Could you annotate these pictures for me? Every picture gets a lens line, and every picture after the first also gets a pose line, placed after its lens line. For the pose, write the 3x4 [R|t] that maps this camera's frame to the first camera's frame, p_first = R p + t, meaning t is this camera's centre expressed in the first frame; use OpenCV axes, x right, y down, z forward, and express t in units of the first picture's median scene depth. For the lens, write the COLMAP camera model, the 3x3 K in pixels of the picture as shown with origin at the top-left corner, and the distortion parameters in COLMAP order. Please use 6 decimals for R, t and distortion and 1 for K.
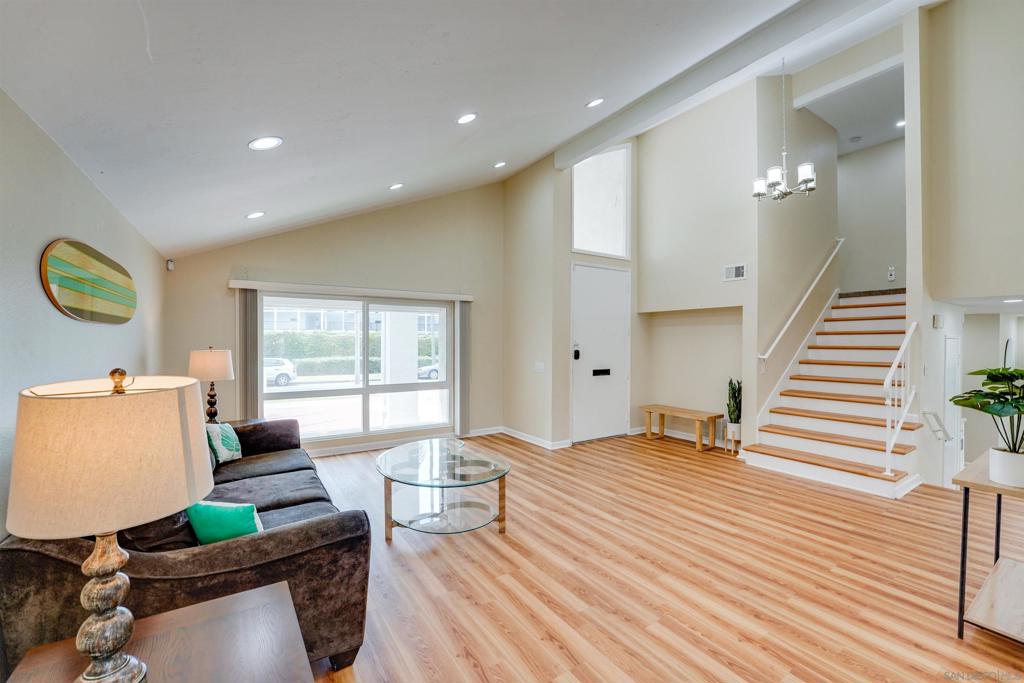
lens RADIAL K [[422.7, 0, 513.2], [0, 422.7, 343.2], [0, 0, 1]] dist [-0.026737, 0.000437]
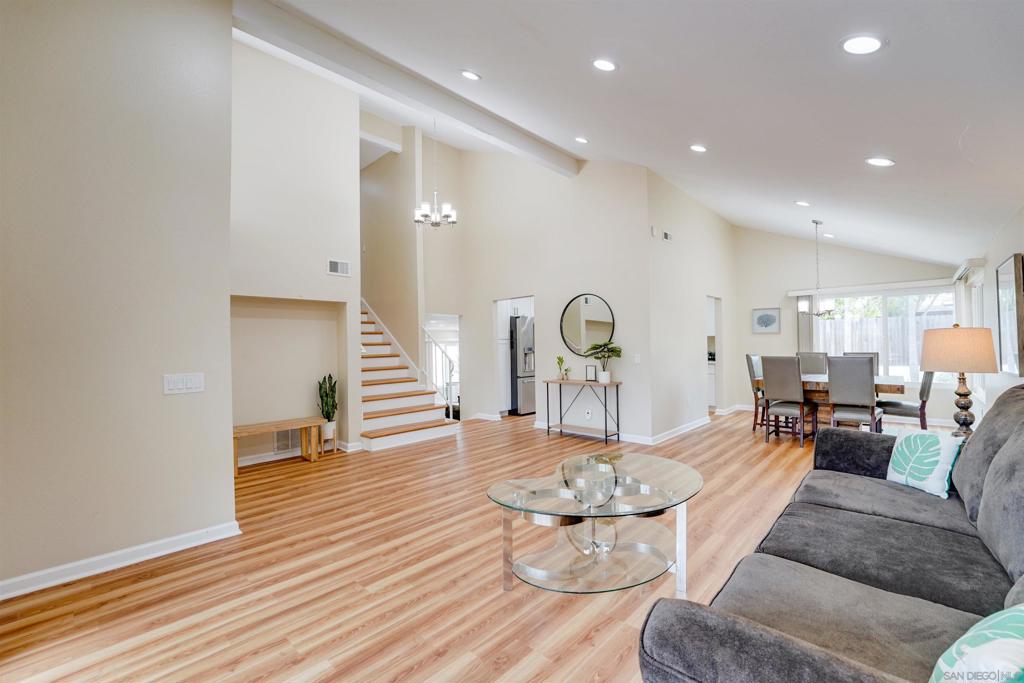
lens RADIAL K [[422.7, 0, 513.2], [0, 422.7, 343.2], [0, 0, 1]] dist [-0.026737, 0.000437]
pose [[-0.237515, 0.009884, 0.971334, -0.567892], [0.024299, 0.999696, -0.004231, 0.025619], [-0.971080, 0.022598, -0.237683, 0.885751]]
